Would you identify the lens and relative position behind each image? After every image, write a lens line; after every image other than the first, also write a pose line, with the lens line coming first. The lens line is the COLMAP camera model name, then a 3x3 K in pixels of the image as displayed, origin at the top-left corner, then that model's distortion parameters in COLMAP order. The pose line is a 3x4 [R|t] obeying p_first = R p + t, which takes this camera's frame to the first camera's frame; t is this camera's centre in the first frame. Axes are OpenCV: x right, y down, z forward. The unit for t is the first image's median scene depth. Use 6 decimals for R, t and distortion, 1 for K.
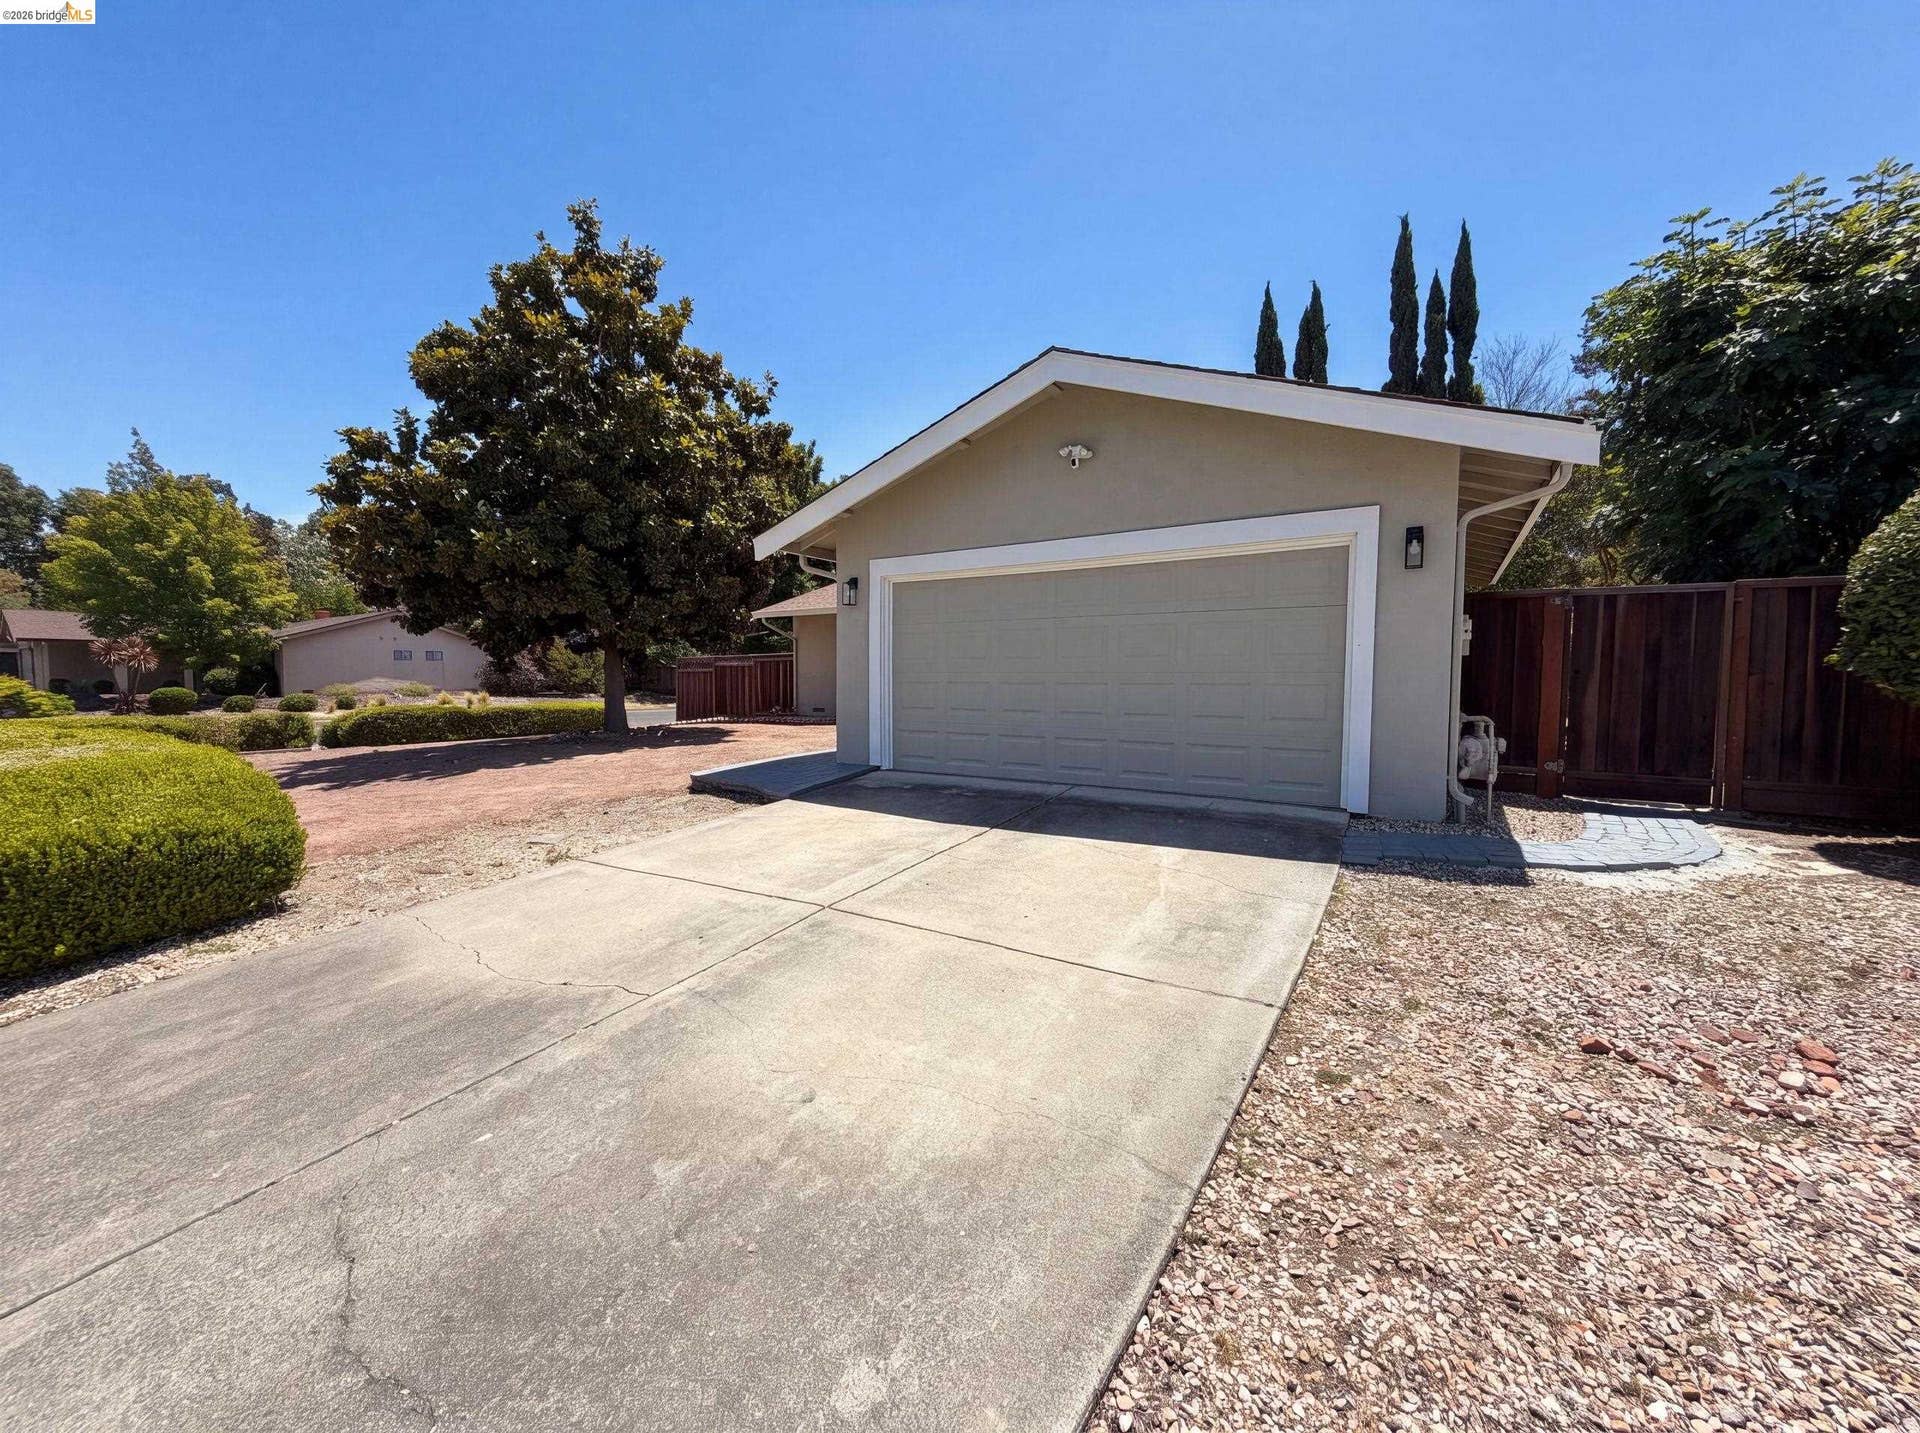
lens RADIAL K [[753.0, 0, 964.5], [0, 753.0, 722.6], [0, 0, 1]] dist [0.000382, 0.000177]
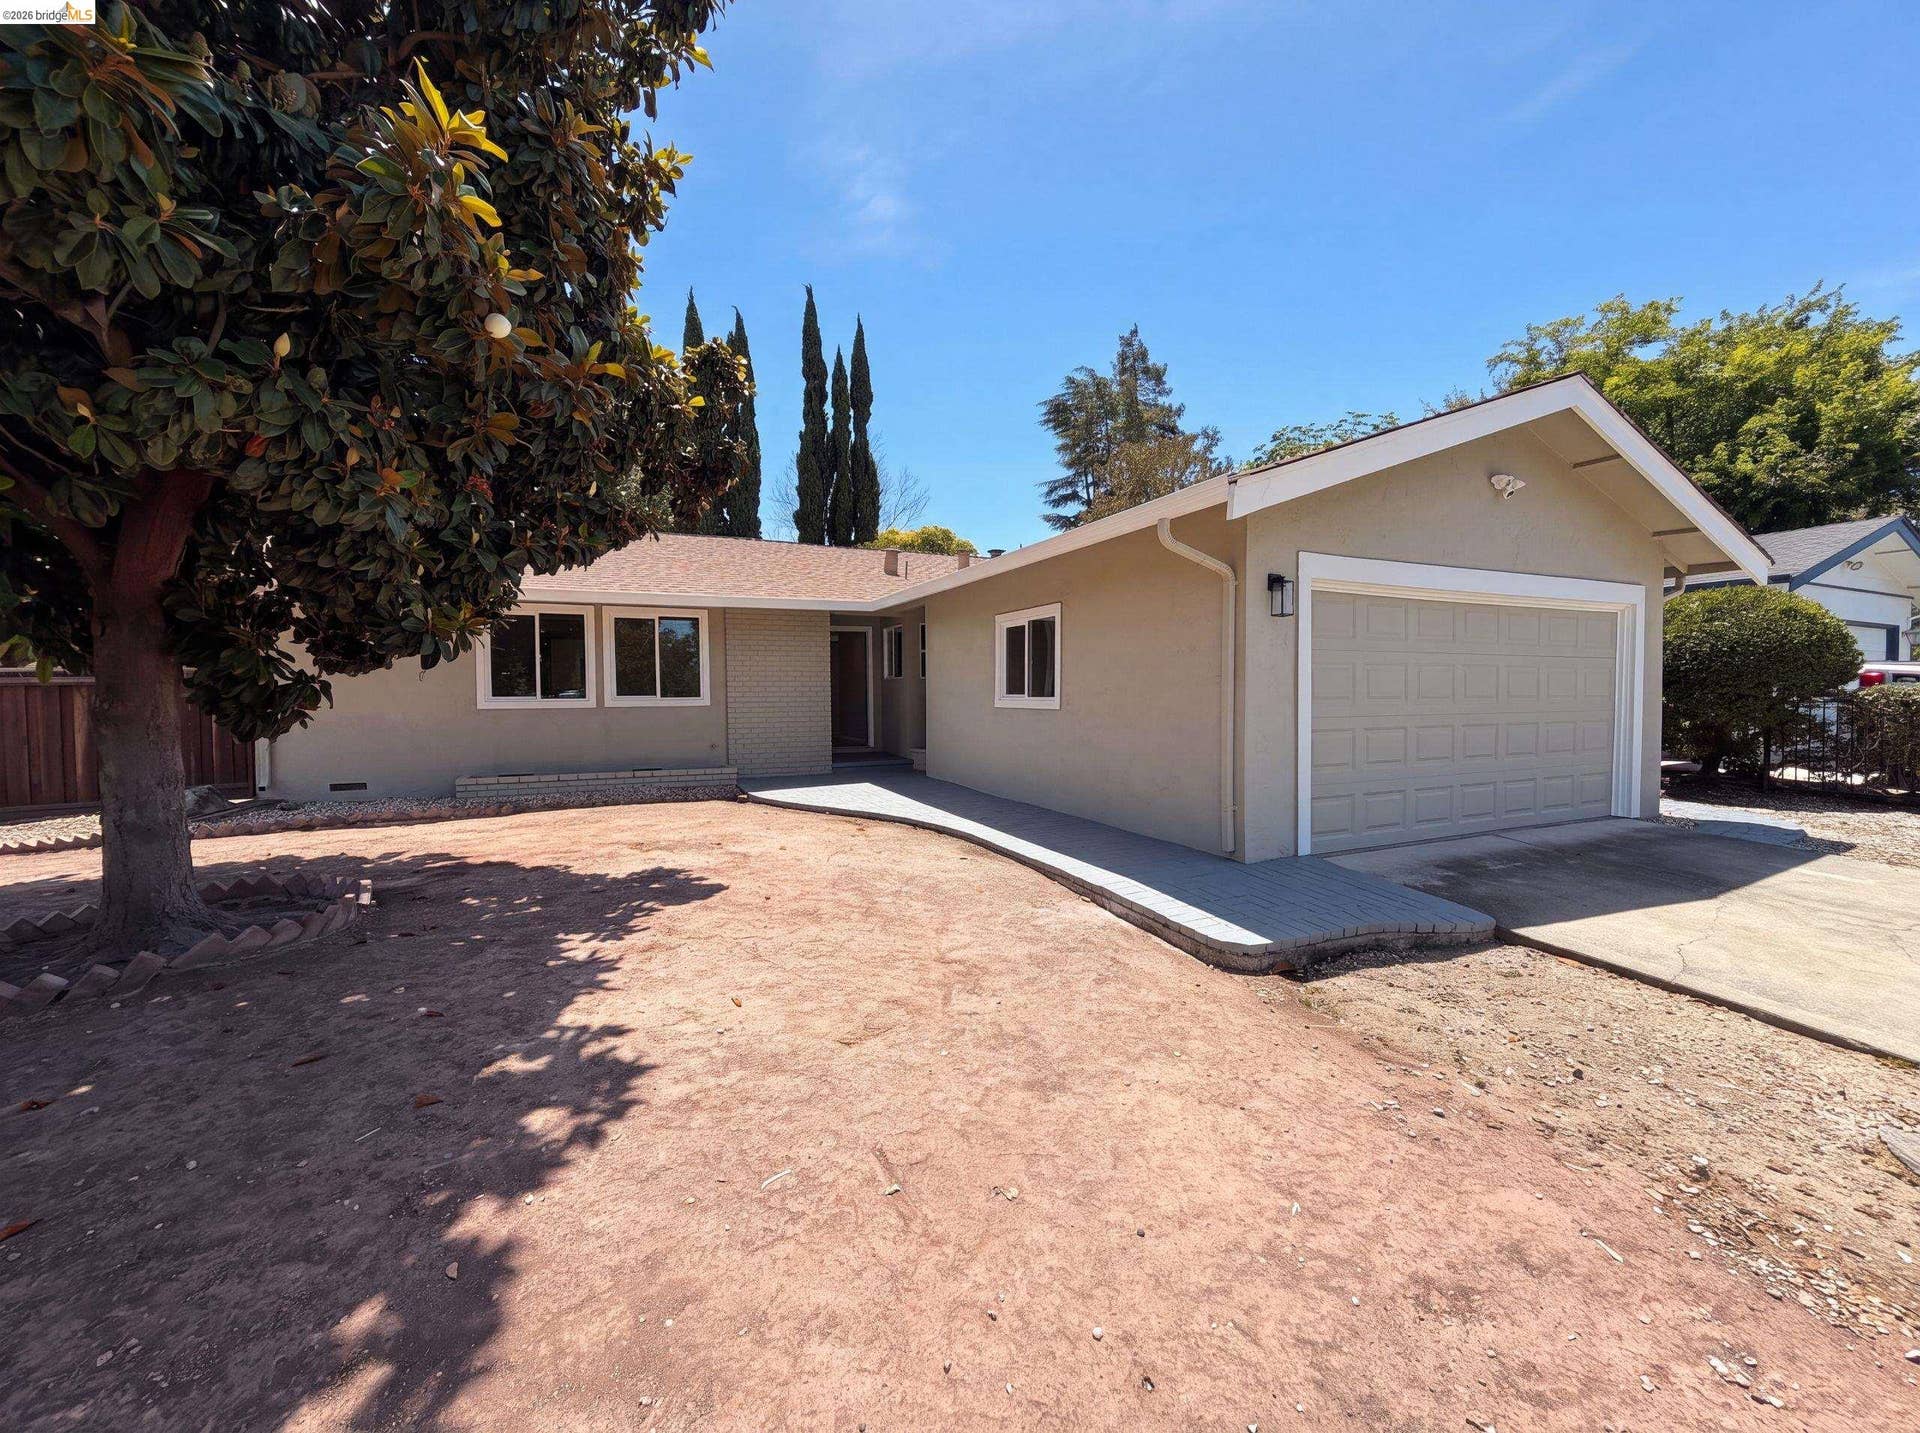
lens RADIAL K [[753.0, 0, 949.7], [0, 753.0, 716.5], [0, 0, 1]] dist [0.000382, 0.000177]
pose [[0.547297, -0.026908, 0.836505, -0.863199], [0.056664, 0.998381, -0.004959, -0.082750], [-0.835018, 0.050114, 0.547936, 0.897700]]
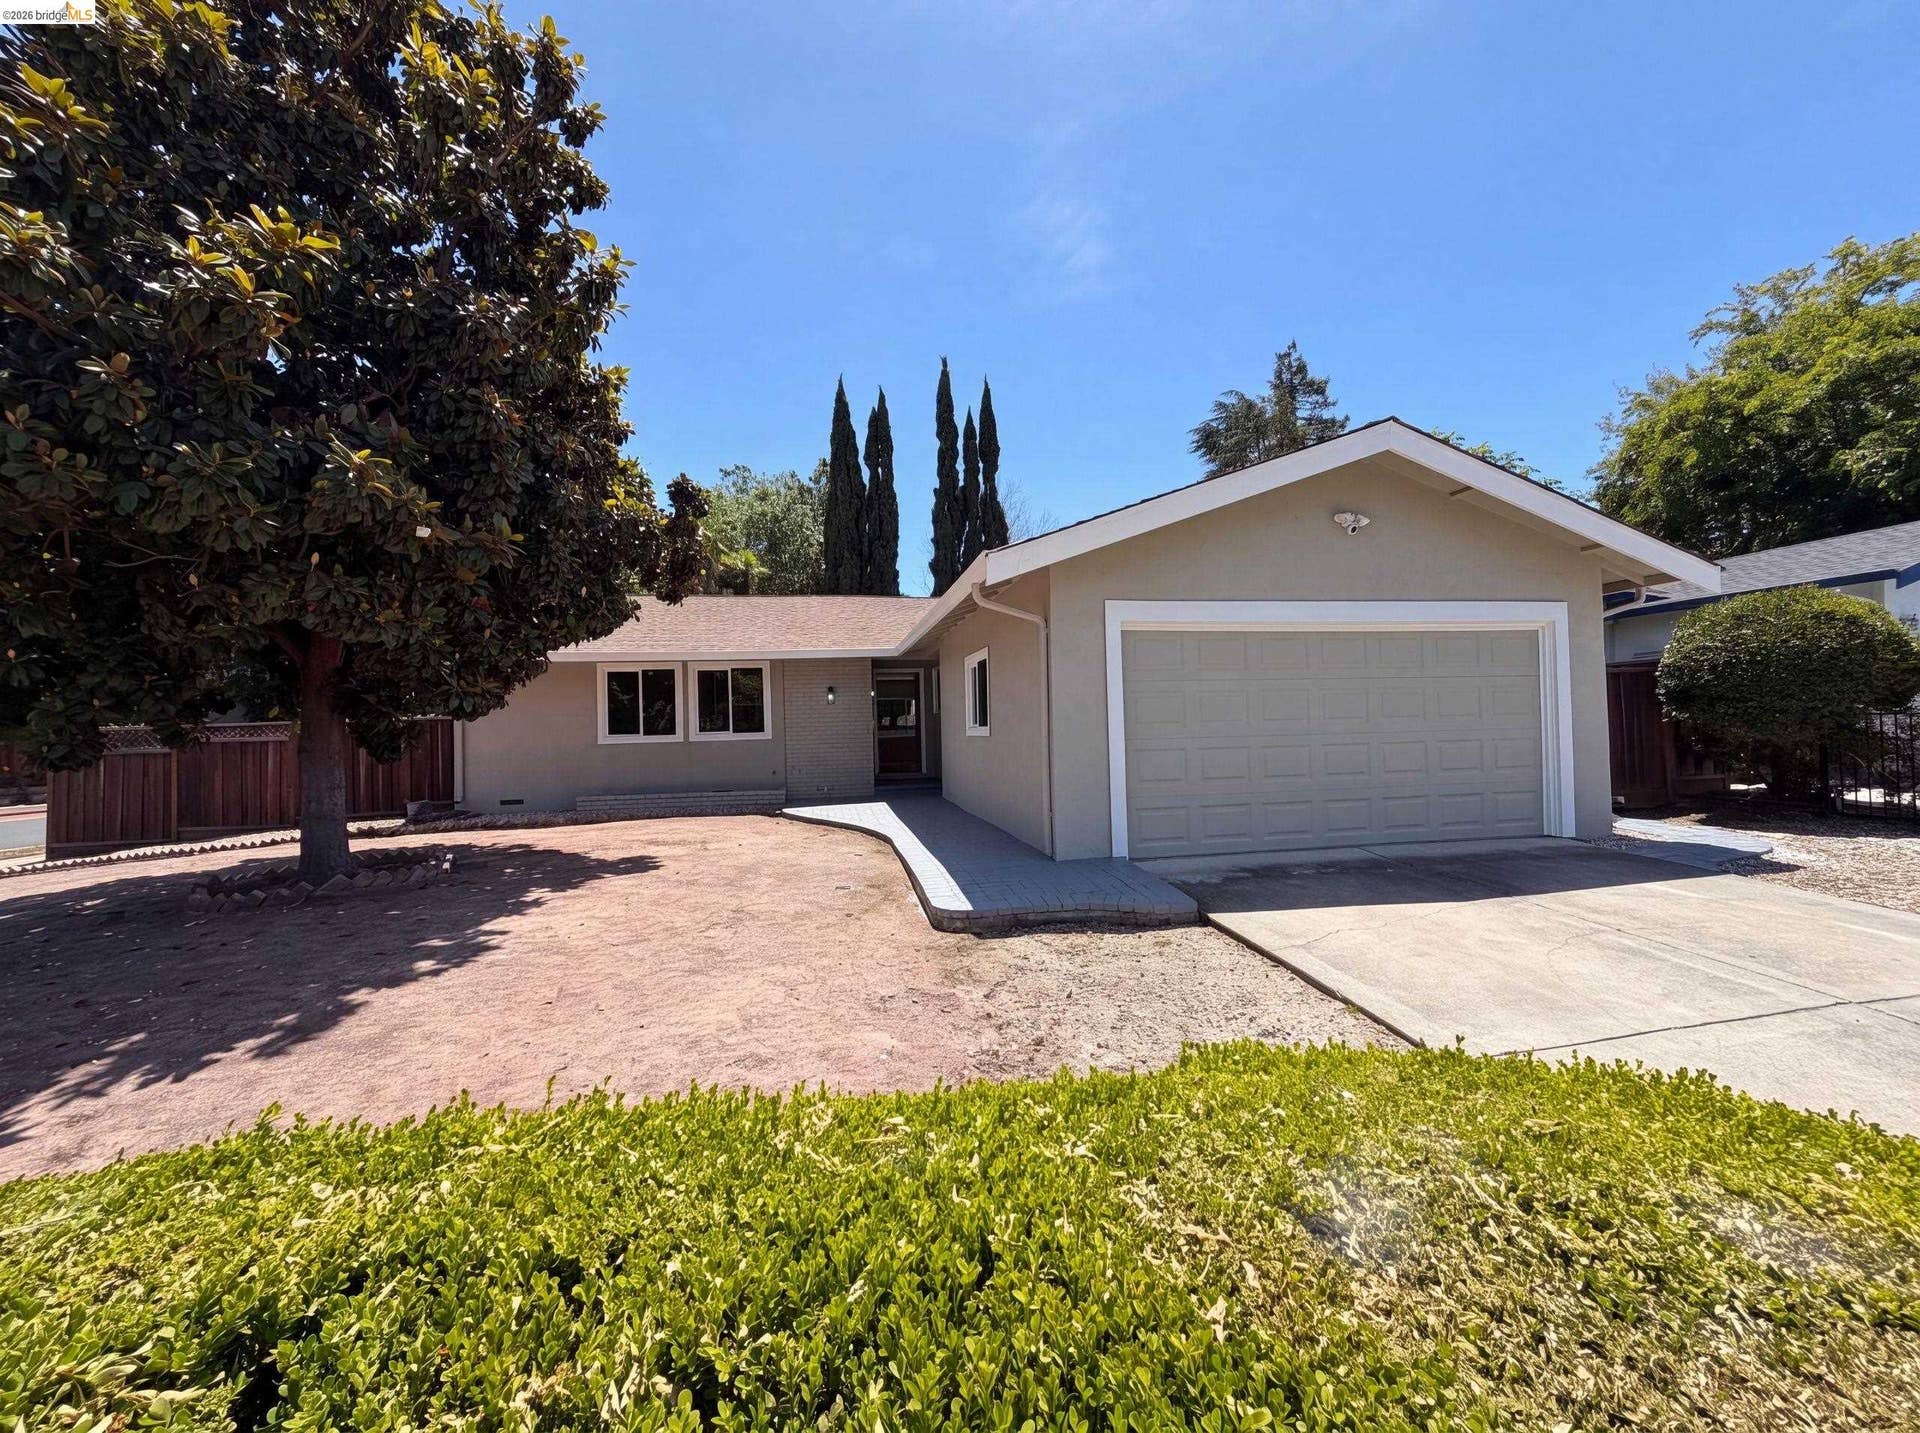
lens RADIAL K [[753.0, 0, 954.4], [0, 753.0, 715.0], [0, 0, 1]] dist [0.000382, 0.000177]
pose [[0.736631, -0.003445, 0.676286, -0.789528], [0.065999, 0.995580, -0.066816, -0.050468], [-0.673067, 0.093853, 0.733602, 0.527048]]
